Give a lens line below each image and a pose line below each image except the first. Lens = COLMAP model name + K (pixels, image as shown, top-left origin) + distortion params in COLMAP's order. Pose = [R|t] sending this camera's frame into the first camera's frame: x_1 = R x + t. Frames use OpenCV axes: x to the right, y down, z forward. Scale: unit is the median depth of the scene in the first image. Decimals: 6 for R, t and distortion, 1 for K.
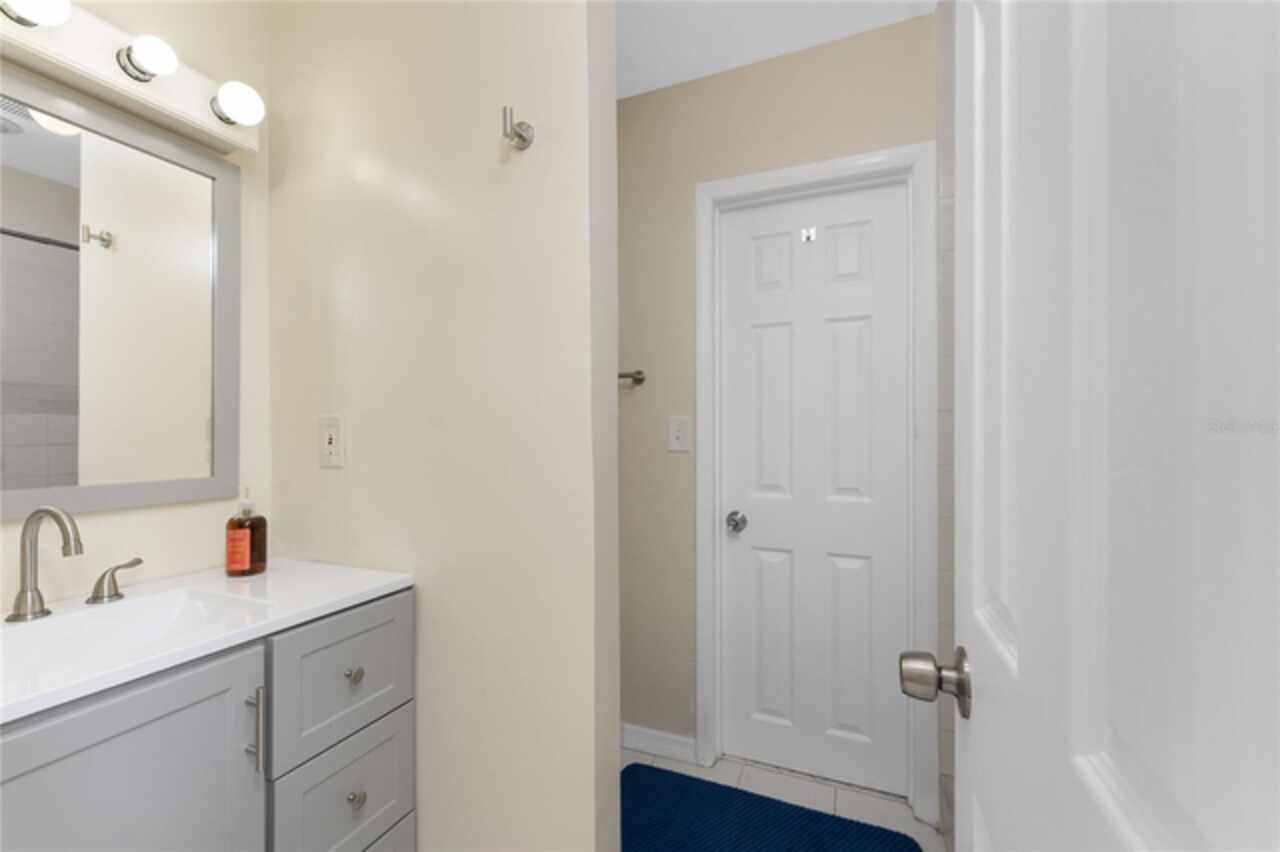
lens RADIAL K [[519.7, 0, 644.6], [0, 519.7, 434.4], [0, 0, 1]] dist [-0.000573, 0.000152]
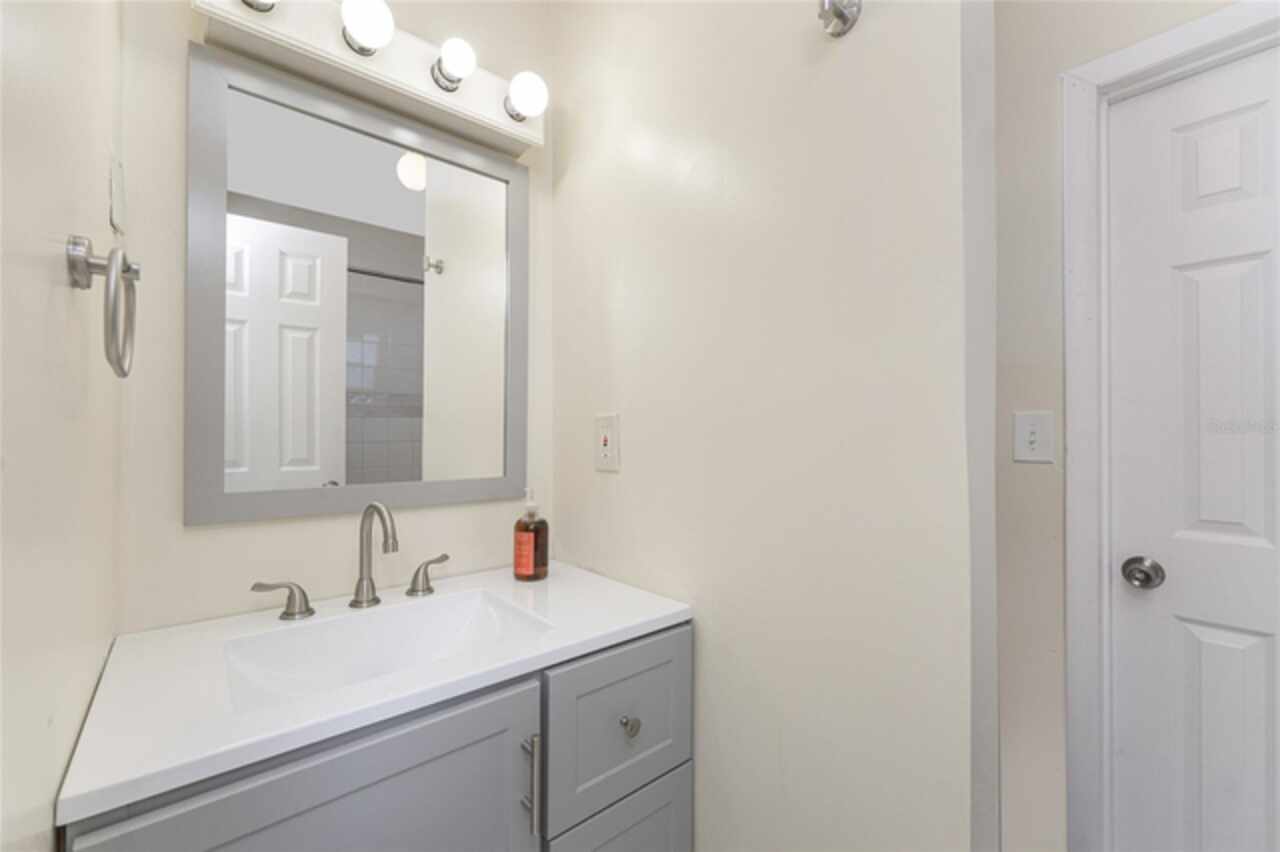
lens RADIAL K [[519.7, 0, 644.6], [0, 519.7, 434.4], [0, 0, 1]] dist [-0.000573, 0.000152]
pose [[0.895145, 0.005746, -0.445739, -0.147849], [-0.005432, 0.999983, 0.001981, -0.003987], [0.445743, 0.000648, 0.895161, 0.231087]]
